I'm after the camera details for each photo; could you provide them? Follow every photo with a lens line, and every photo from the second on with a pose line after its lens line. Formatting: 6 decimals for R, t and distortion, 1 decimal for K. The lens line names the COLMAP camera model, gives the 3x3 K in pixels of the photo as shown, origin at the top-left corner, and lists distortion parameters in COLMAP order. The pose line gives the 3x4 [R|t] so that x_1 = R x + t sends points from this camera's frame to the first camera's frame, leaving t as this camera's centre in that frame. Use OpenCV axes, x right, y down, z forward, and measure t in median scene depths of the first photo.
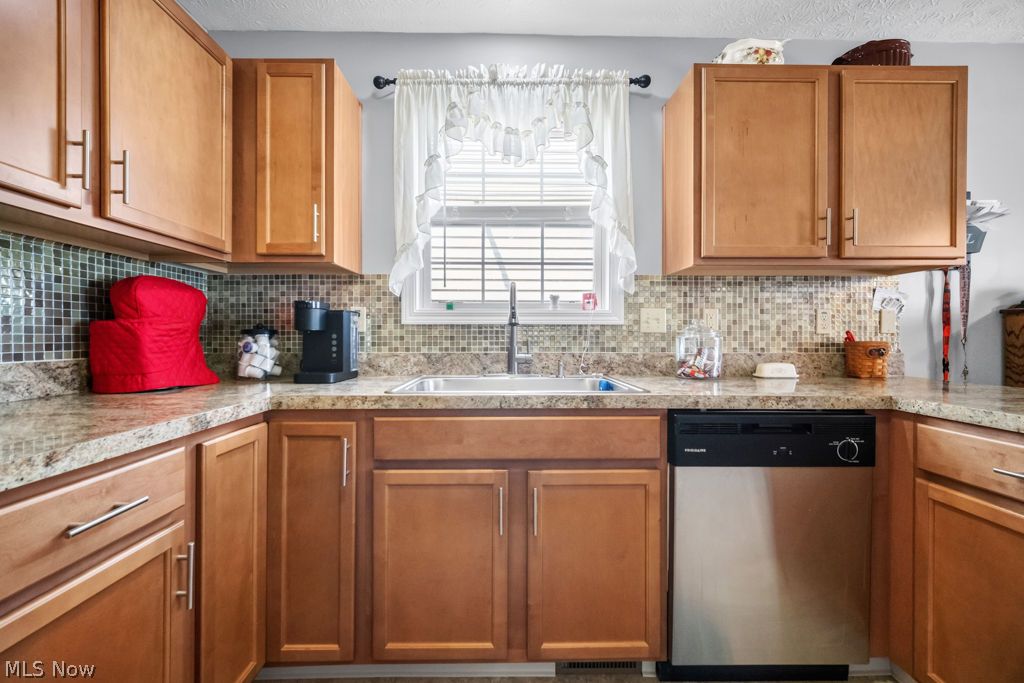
lens RADIAL K [[411.2, 0, 508.4], [0, 411.2, 337.3], [0, 0, 1]] dist [0.000135, 0.000116]
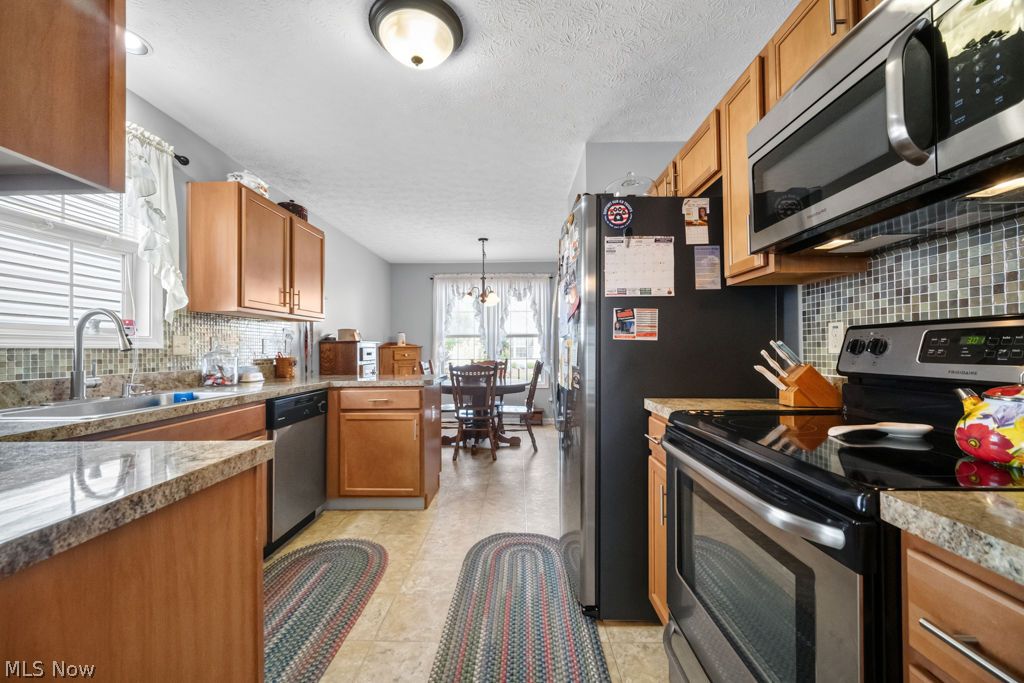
lens RADIAL K [[405.8, 0, 508.1], [0, 405.8, 342.9], [0, 0, 1]] dist [-0.001176, 0.000196]
pose [[0.041379, 0.012505, 0.999065, -0.916480], [0.011246, 0.999853, -0.012980, -0.021253], [-0.999080, 0.011773, 0.041233, -0.068440]]
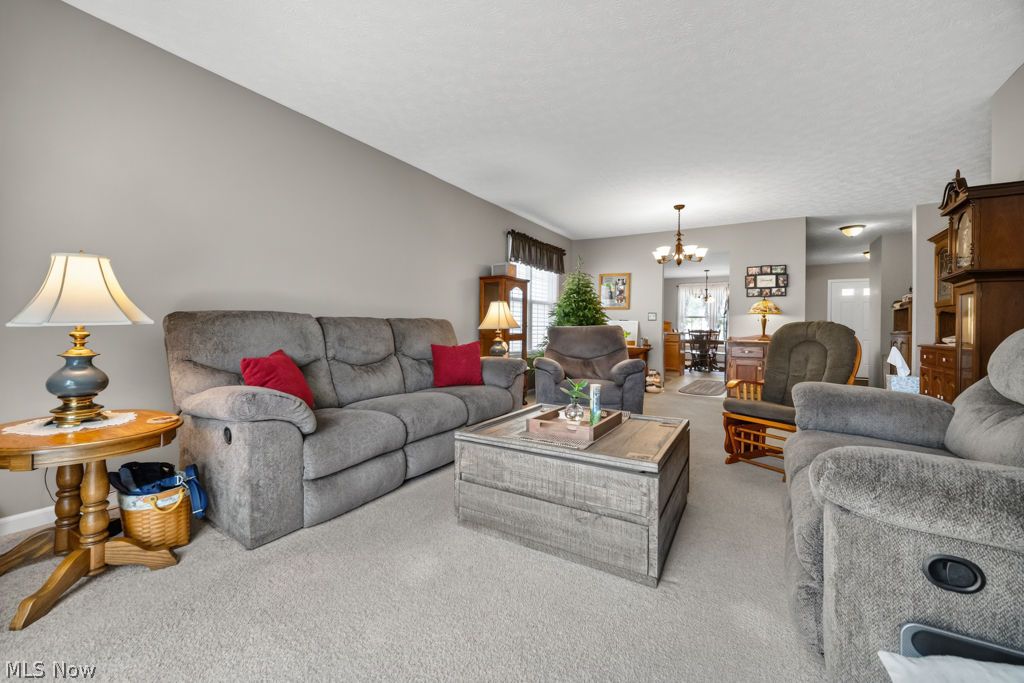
lens RADIAL K [[401.6, 0, 506.7], [0, 401.6, 327.5], [0, 0, 1]] dist [-0.000240, -0.000030]
pose [[0.553598, 0.006027, 0.832762, -4.426073], [-0.013167, 0.999912, 0.001517, 0.068337], [-0.832680, -0.011805, 0.553629, -0.583171]]
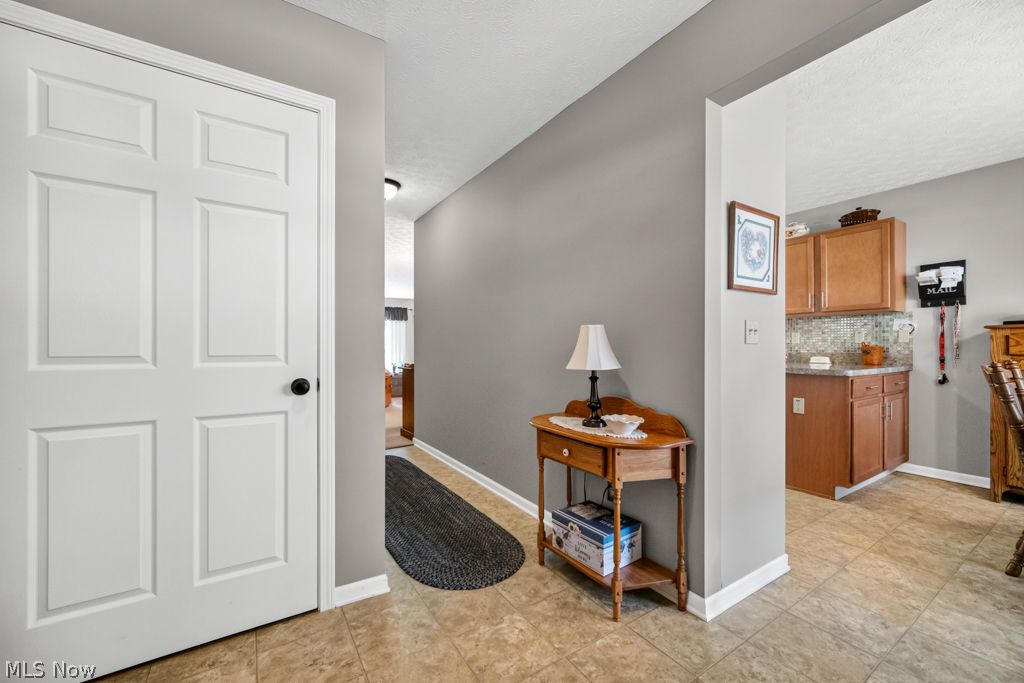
lens RADIAL K [[405.8, 0, 508.1], [0, 405.8, 342.9], [0, 0, 1]] dist [-0.001176, 0.000196]
pose [[0.528214, -0.007921, -0.849075, 1.659284], [-0.001572, 0.999946, -0.010306, 0.015157], [0.849110, 0.006779, 0.528173, -1.629772]]
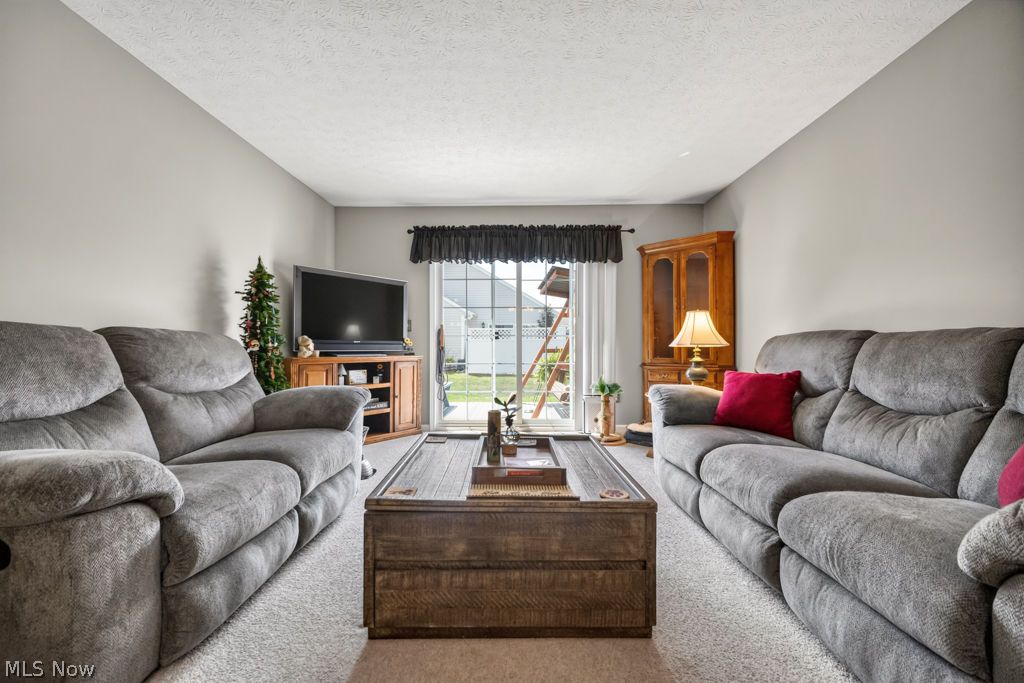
lens RADIAL K [[405.8, 0, 508.1], [0, 405.8, 342.9], [0, 0, 1]] dist [-0.001176, 0.000196]
pose [[-0.042499, -0.003457, -0.999091, -2.357107], [-0.006259, 0.999975, -0.003194, 0.075714], [0.999077, 0.006118, -0.042519, -0.111765]]
